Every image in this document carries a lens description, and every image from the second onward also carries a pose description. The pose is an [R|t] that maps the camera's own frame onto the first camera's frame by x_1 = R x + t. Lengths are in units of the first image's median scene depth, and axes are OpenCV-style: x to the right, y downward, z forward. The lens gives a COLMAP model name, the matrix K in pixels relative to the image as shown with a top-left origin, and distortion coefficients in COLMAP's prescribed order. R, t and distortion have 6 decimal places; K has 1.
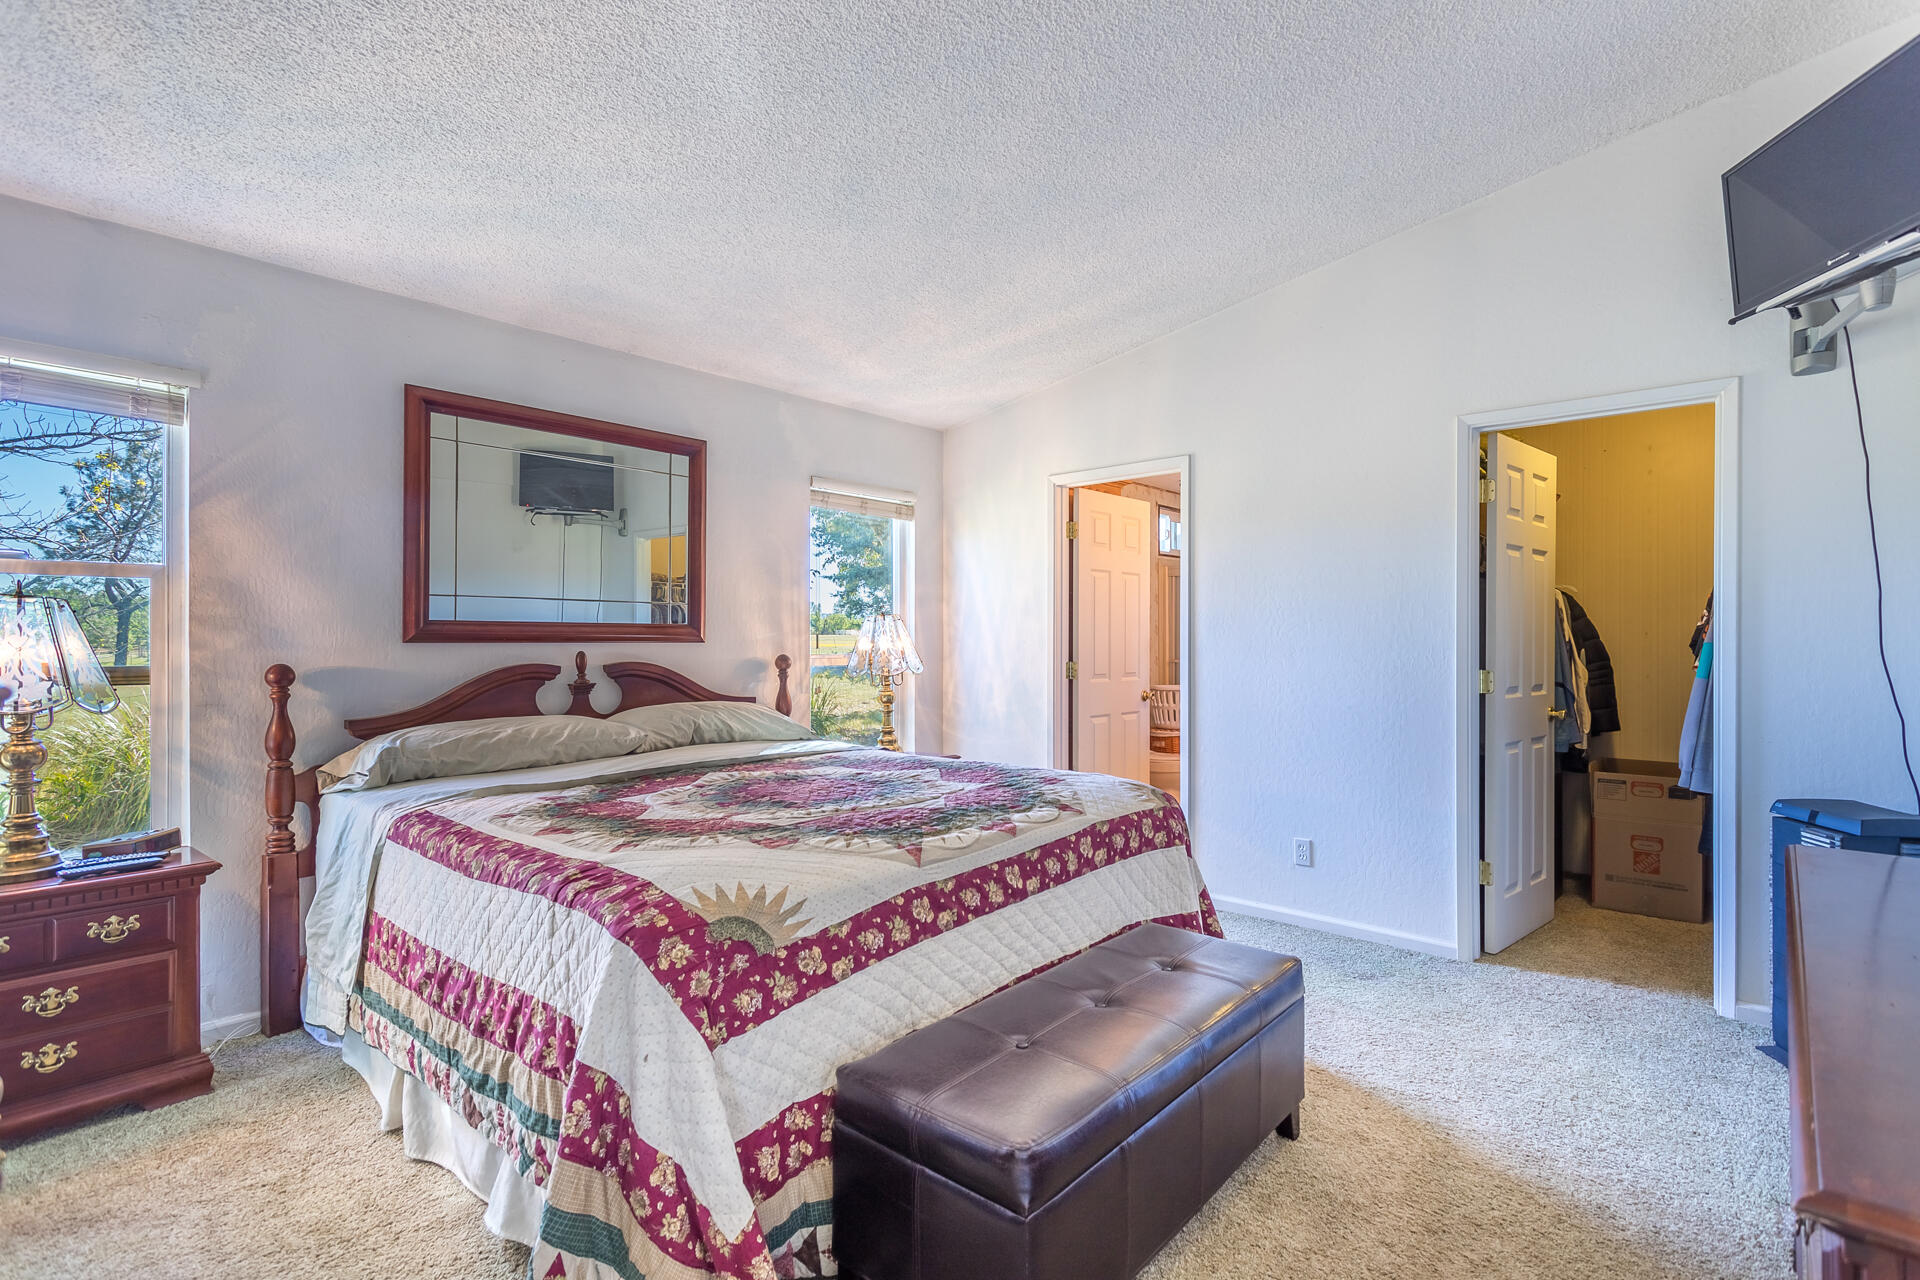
lens RADIAL K [[917.0, 0, 960.4], [0, 917.0, 633.0], [0, 0, 1]] dist [0.012233, -0.000096]
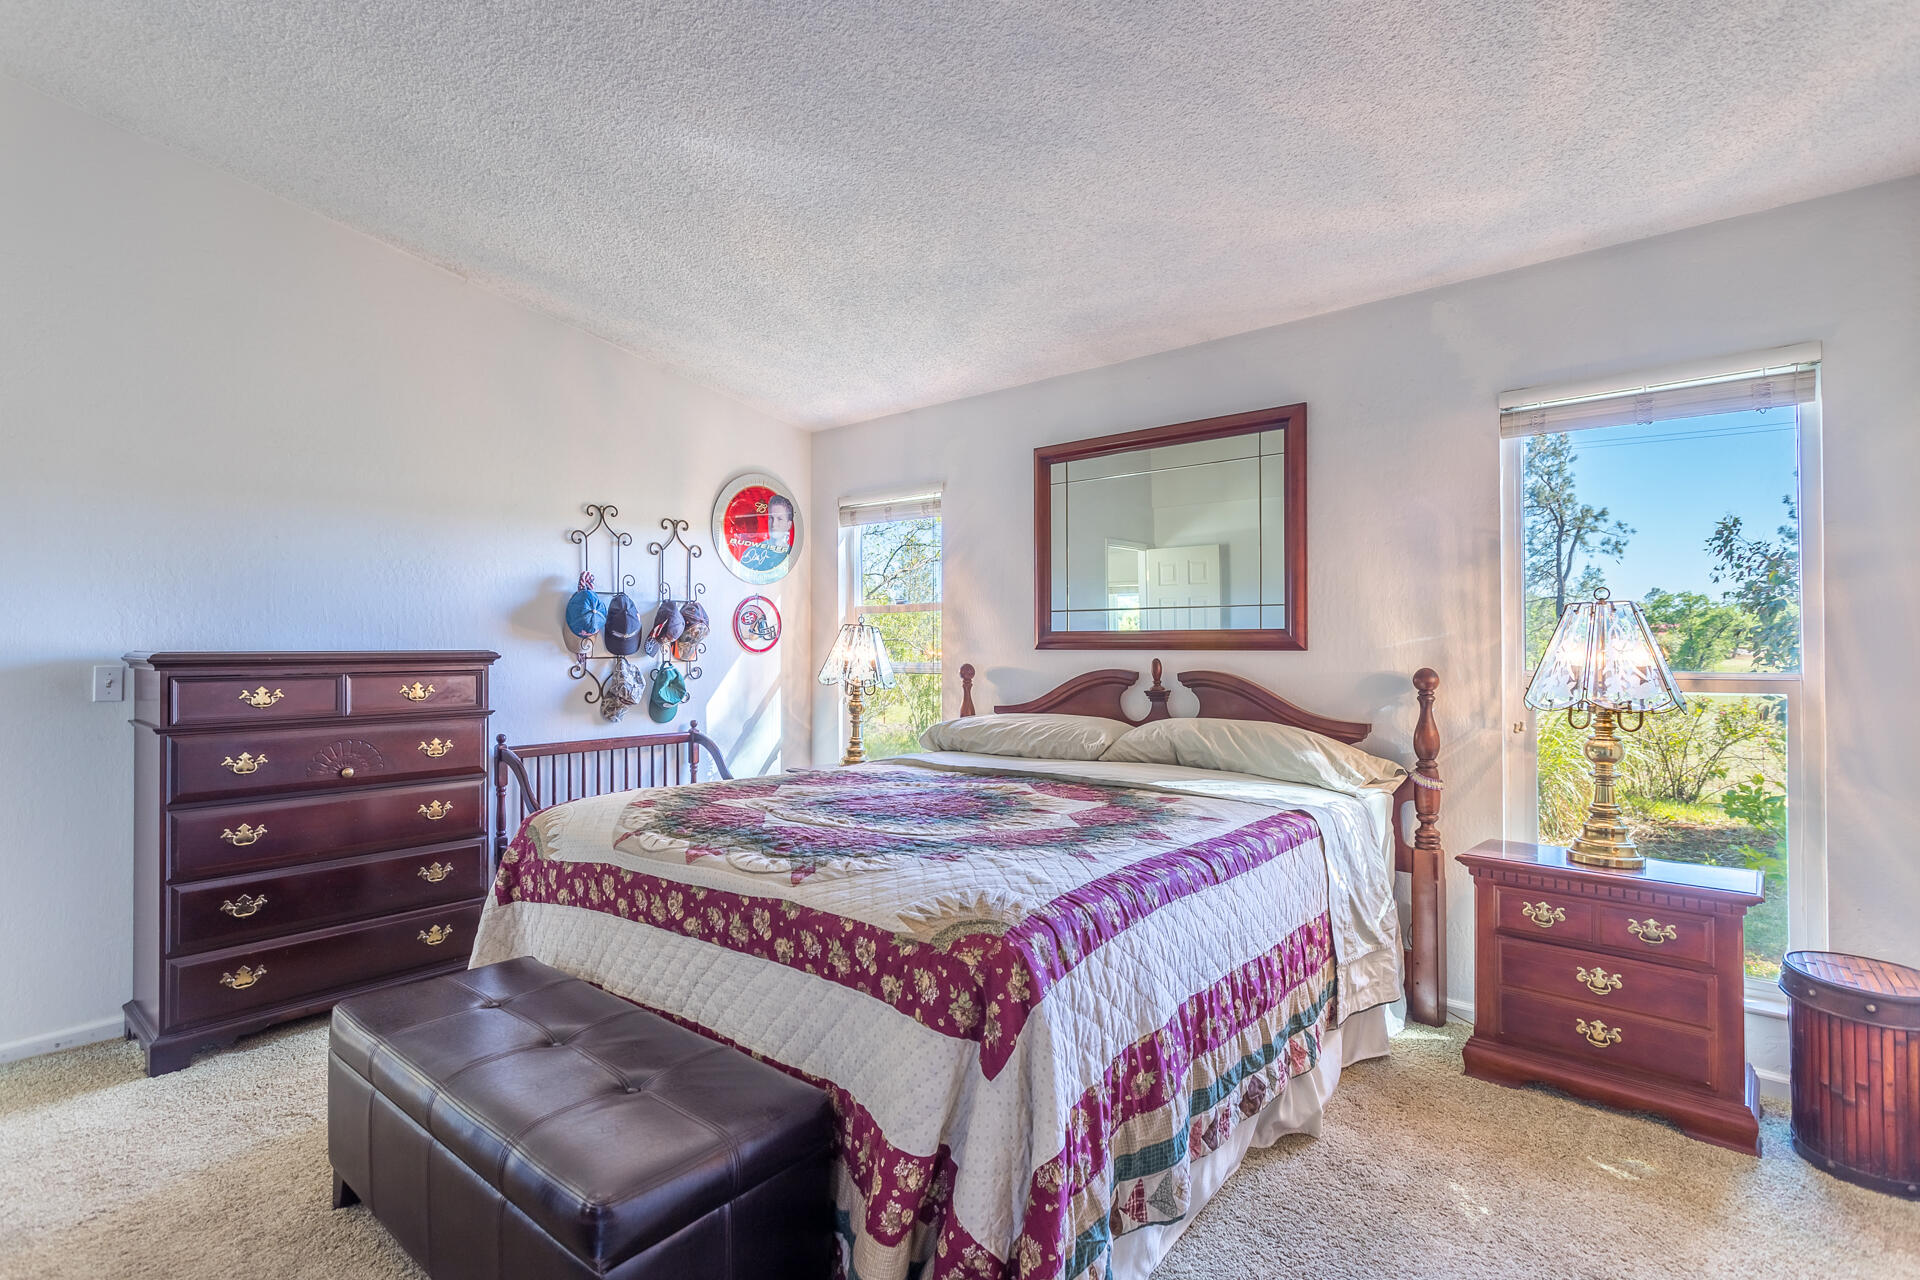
lens RADIAL K [[917.0, 0, 960.4], [0, 917.0, 645.6], [0, 0, 1]] dist [0.012233, -0.000096]
pose [[0.019388, 0.001141, -0.999811, 0.662758], [0.008363, 0.999964, 0.001304, 0.002552], [0.999777, -0.008386, 0.019377, 0.844993]]
